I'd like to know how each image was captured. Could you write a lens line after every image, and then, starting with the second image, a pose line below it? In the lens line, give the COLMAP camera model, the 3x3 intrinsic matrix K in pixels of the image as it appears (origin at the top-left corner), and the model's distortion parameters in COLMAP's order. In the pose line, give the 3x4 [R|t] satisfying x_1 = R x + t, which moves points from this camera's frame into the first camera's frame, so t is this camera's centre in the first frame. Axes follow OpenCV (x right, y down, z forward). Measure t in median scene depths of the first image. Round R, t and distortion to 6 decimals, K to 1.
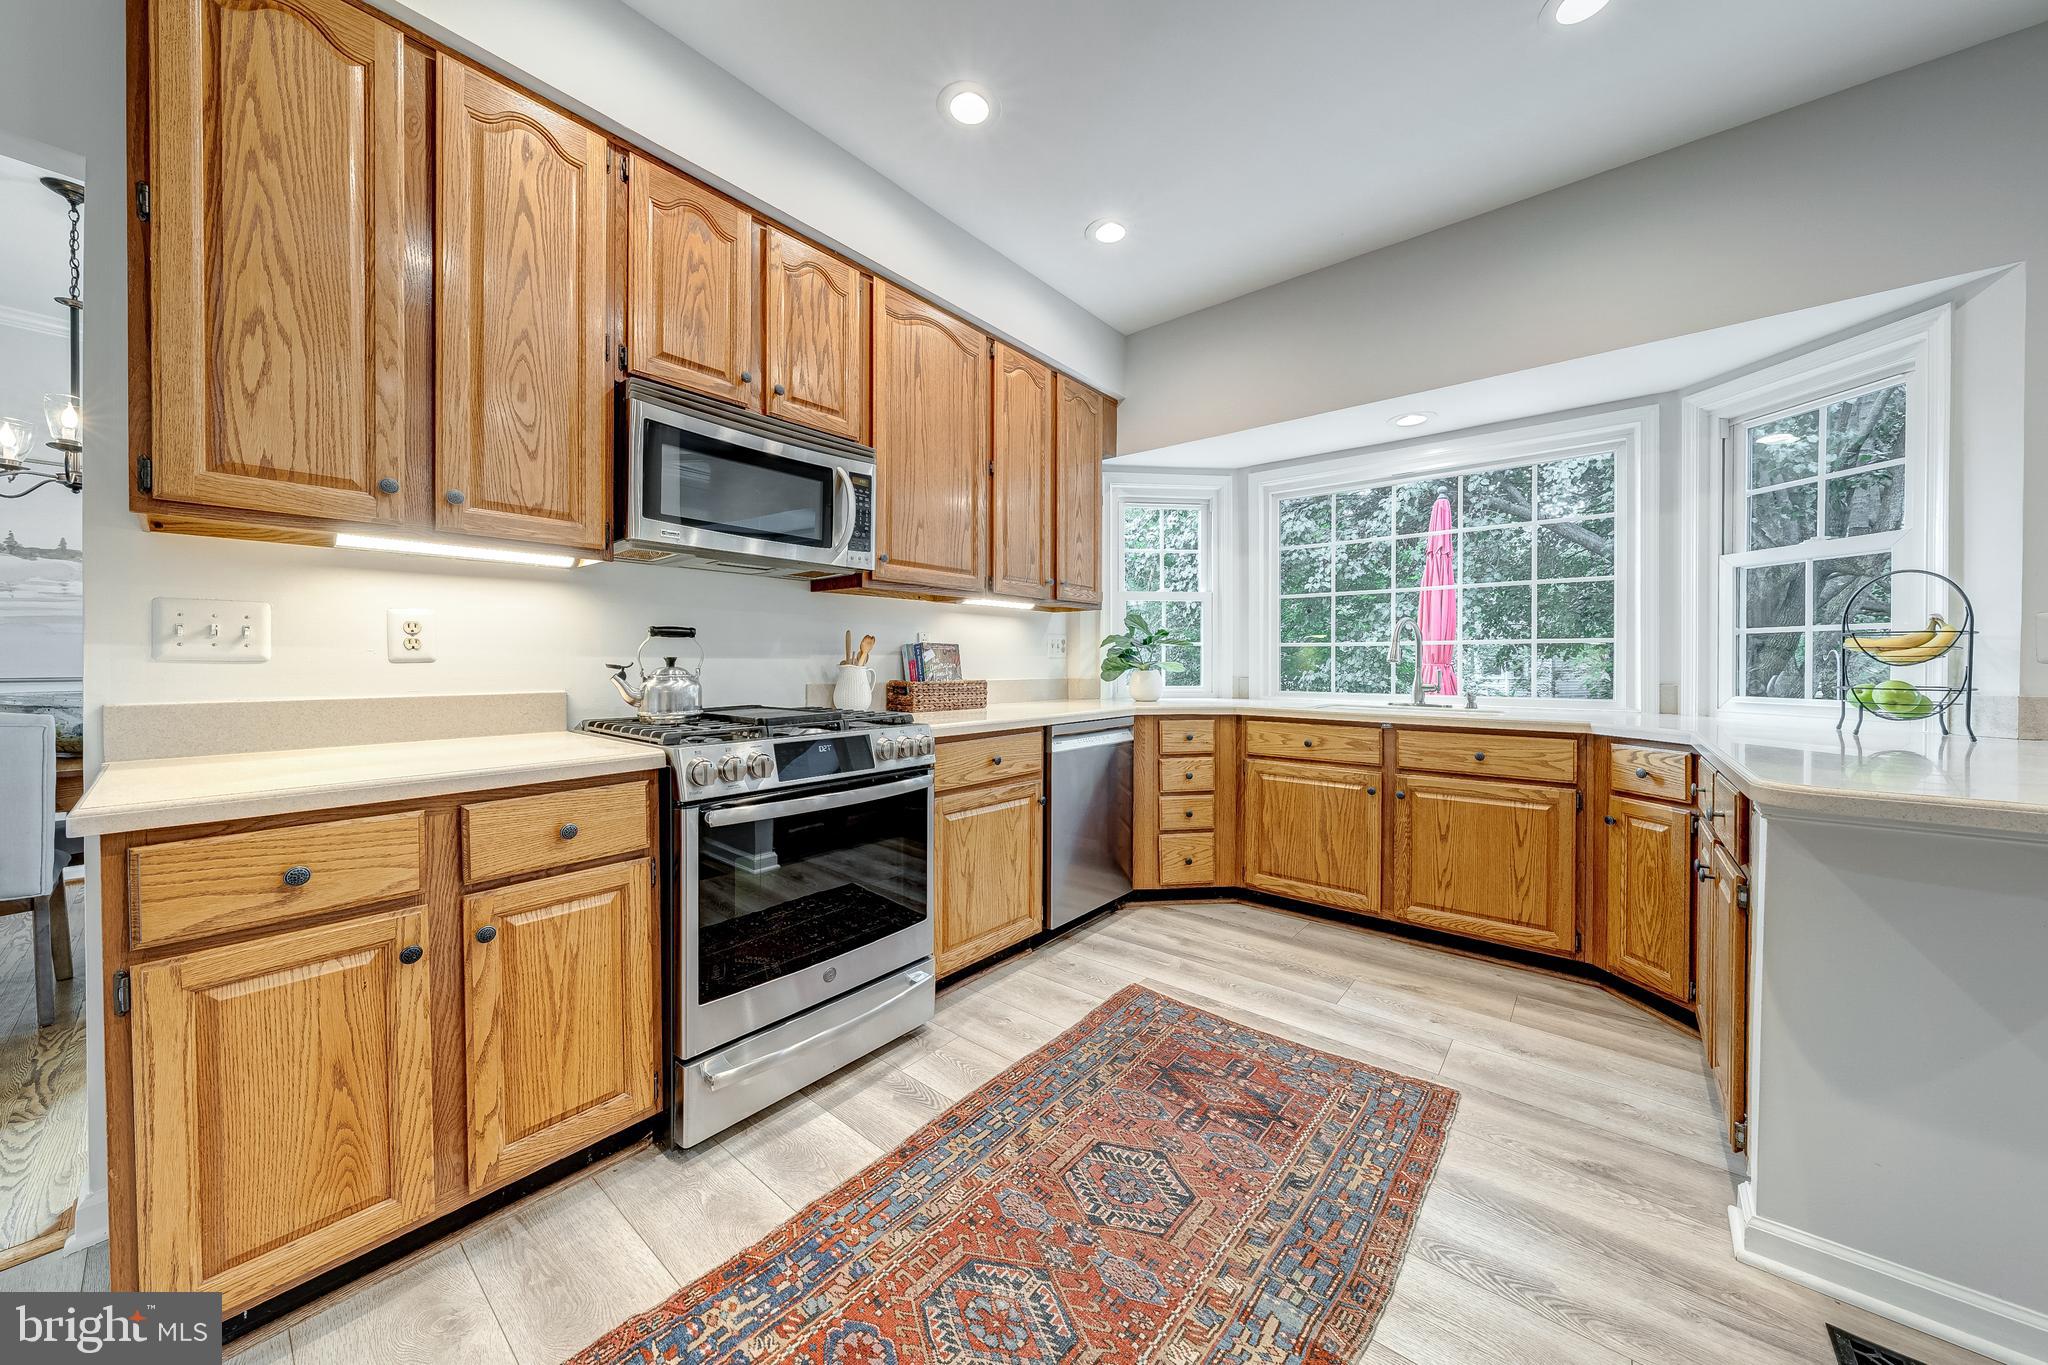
lens RADIAL K [[710.2, 0, 1045.6], [0, 710.2, 667.3], [0, 0, 1]] dist [0.000280, 0.000394]
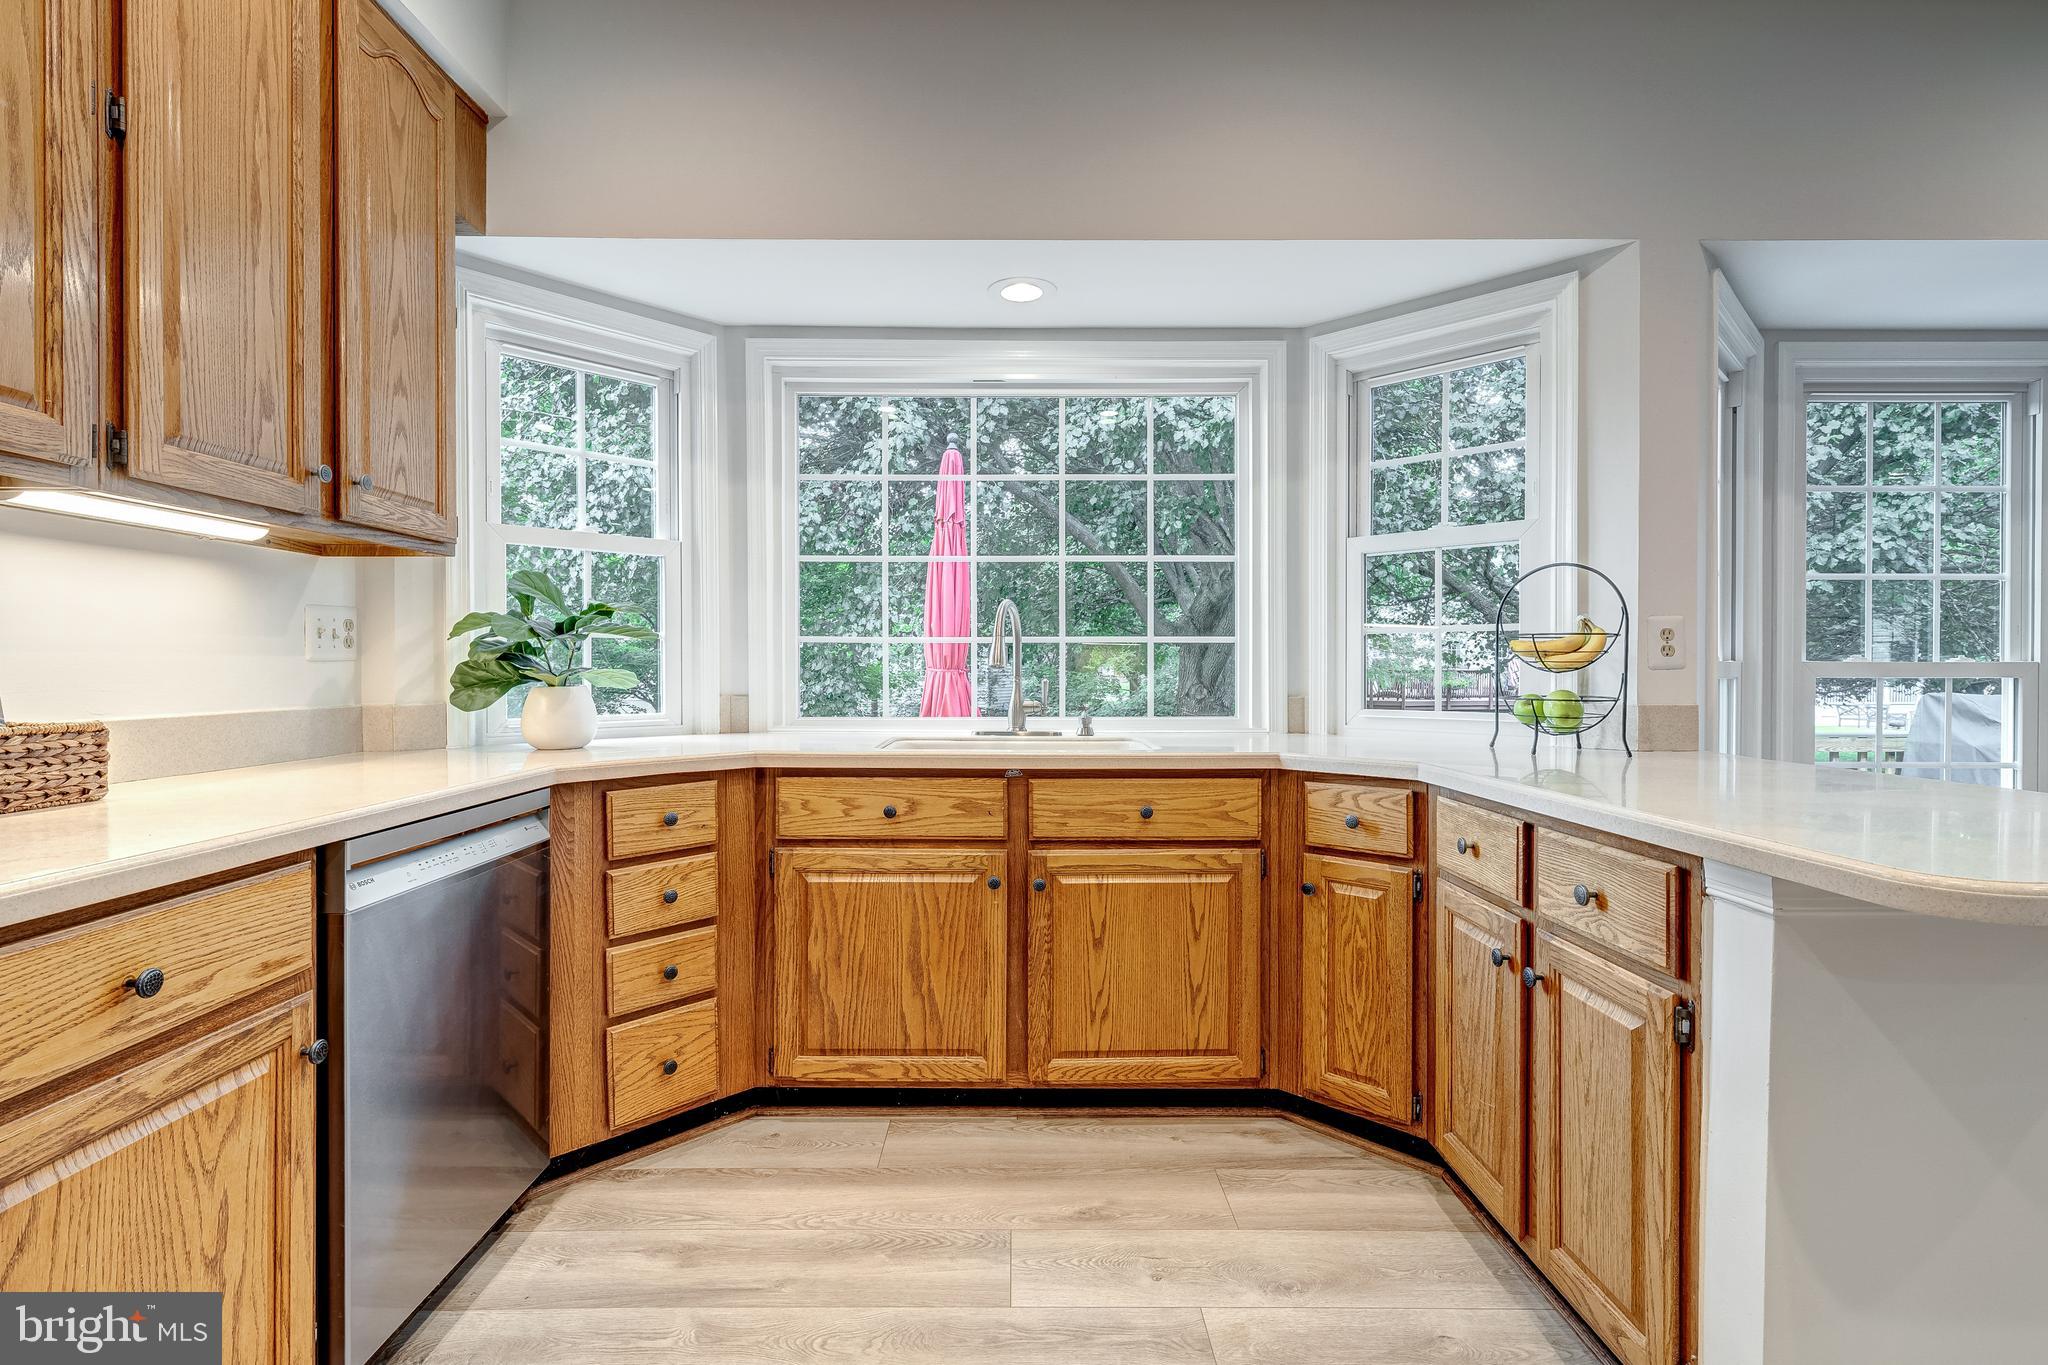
lens RADIAL K [[949.9, 0, 1032.1], [0, 949.9, 674.5], [0, 0, 1]] dist [0.000908, -0.000334]
pose [[0.777746, -0.006942, 0.628540, -0.025365], [0.005434, 0.999976, 0.004320, -0.007029], [-0.628555, 0.000055, 0.777765, 0.409734]]
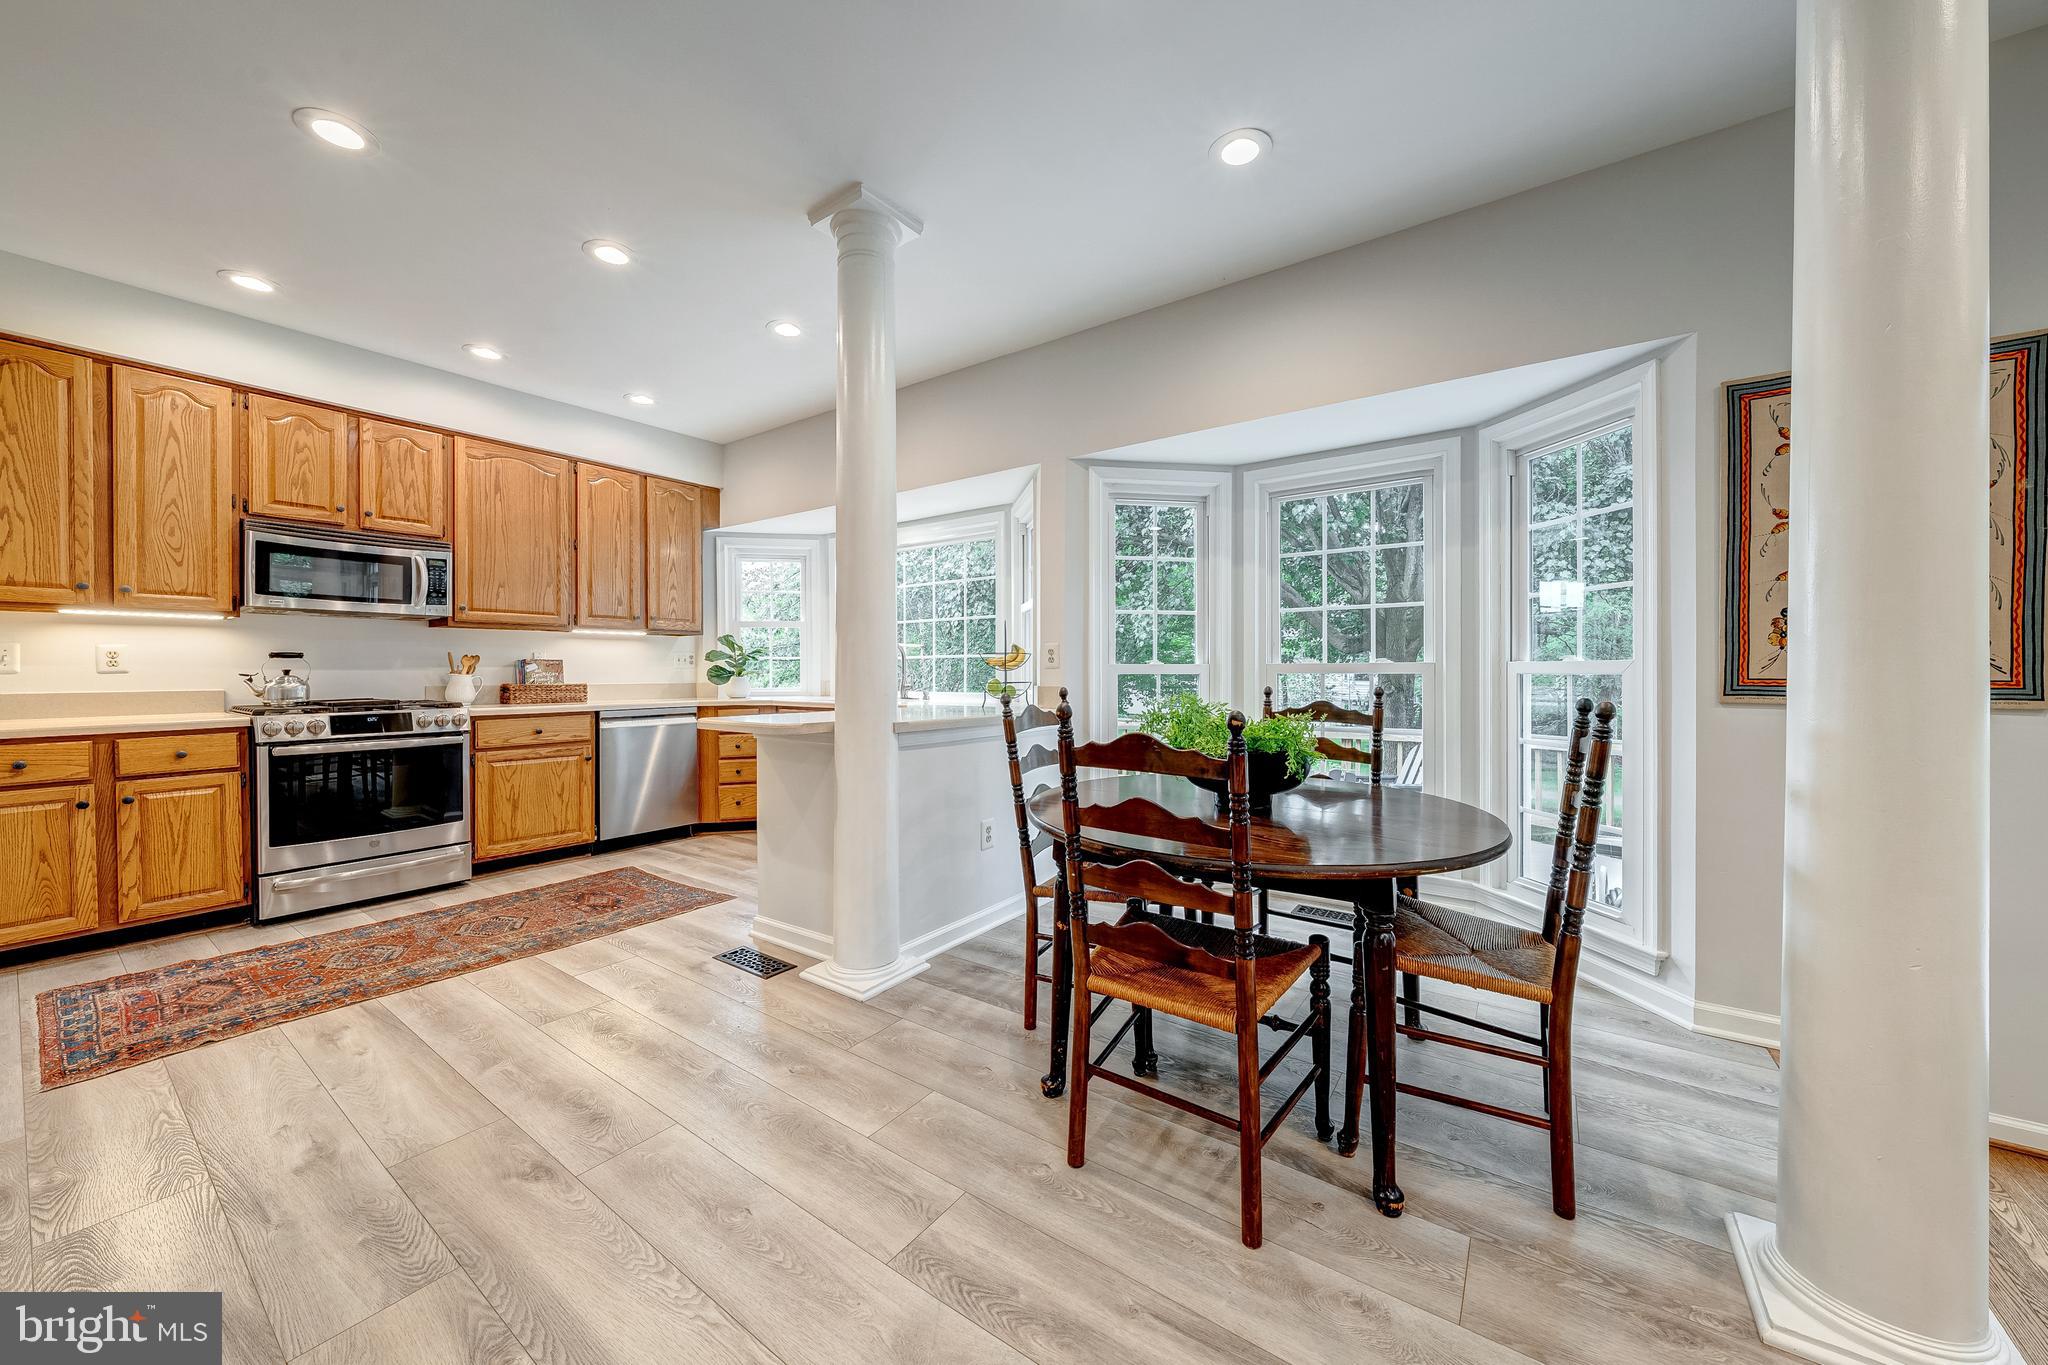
lens RADIAL K [[734.6, 0, 1051.2], [0, 734.6, 672.6], [0, 0, 1]] dist [0.014005, 0.000411]
pose [[0.997416, -0.005950, 0.071596, 0.966960], [0.006328, 0.999967, -0.005063, 0.011198], [-0.071563, 0.005503, 0.997421, -0.771904]]
